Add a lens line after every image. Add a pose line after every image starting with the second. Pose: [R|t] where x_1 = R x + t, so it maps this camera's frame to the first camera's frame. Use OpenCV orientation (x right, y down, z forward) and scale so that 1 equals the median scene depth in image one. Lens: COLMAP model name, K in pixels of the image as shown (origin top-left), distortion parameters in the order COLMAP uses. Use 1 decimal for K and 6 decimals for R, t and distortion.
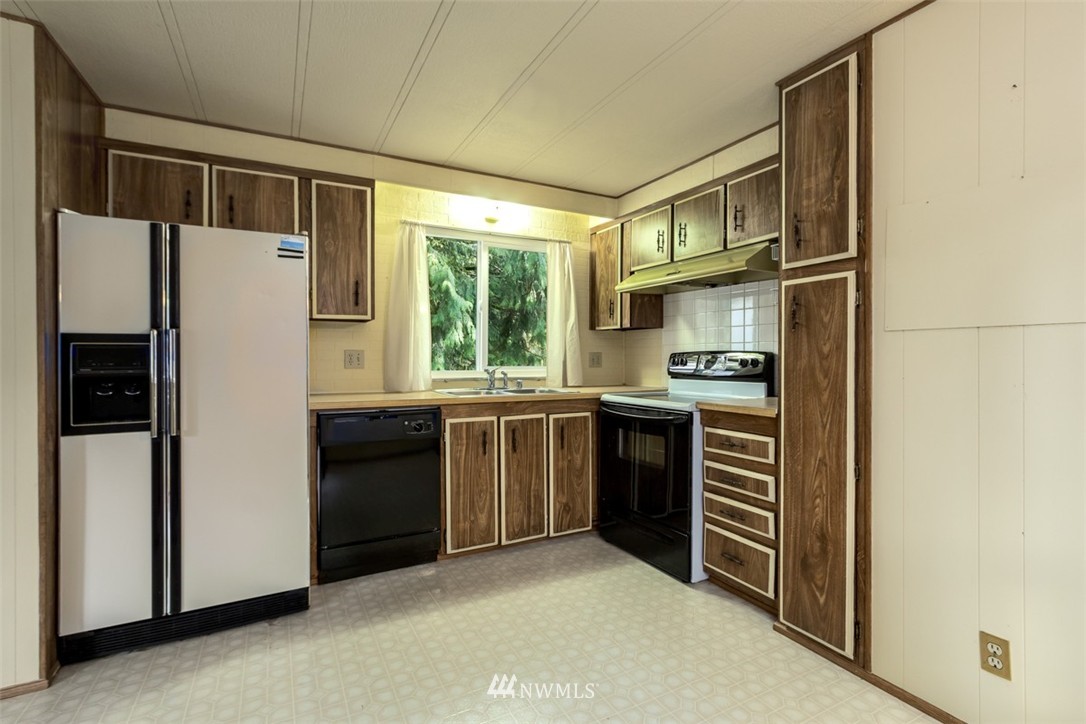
lens RADIAL K [[496.2, 0, 545.8], [0, 496.2, 352.1], [0, 0, 1]] dist [-0.004231, -0.000352]
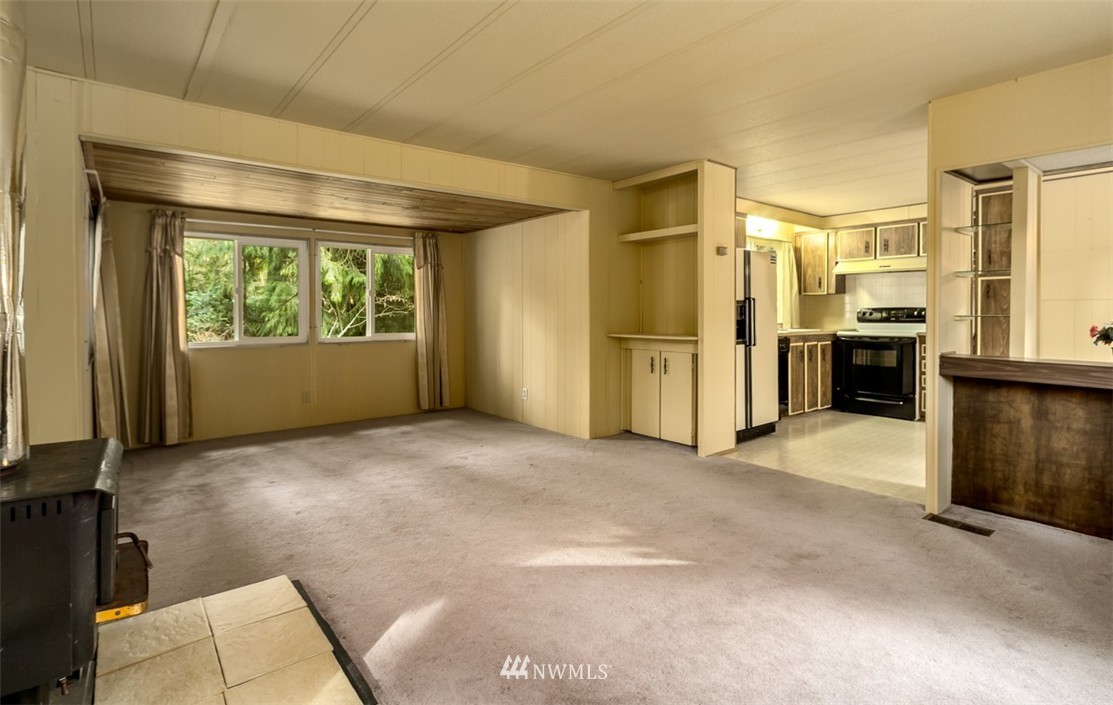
lens RADIAL K [[521.4, 0, 526.8], [0, 521.4, 304.0], [0, 0, 1]] dist [-0.001821, -0.001613]
pose [[0.988633, -0.002448, 0.150329, -1.491461], [0.002966, 0.999990, -0.003218, -0.013274], [-0.150319, 0.003627, 0.988631, -0.818864]]
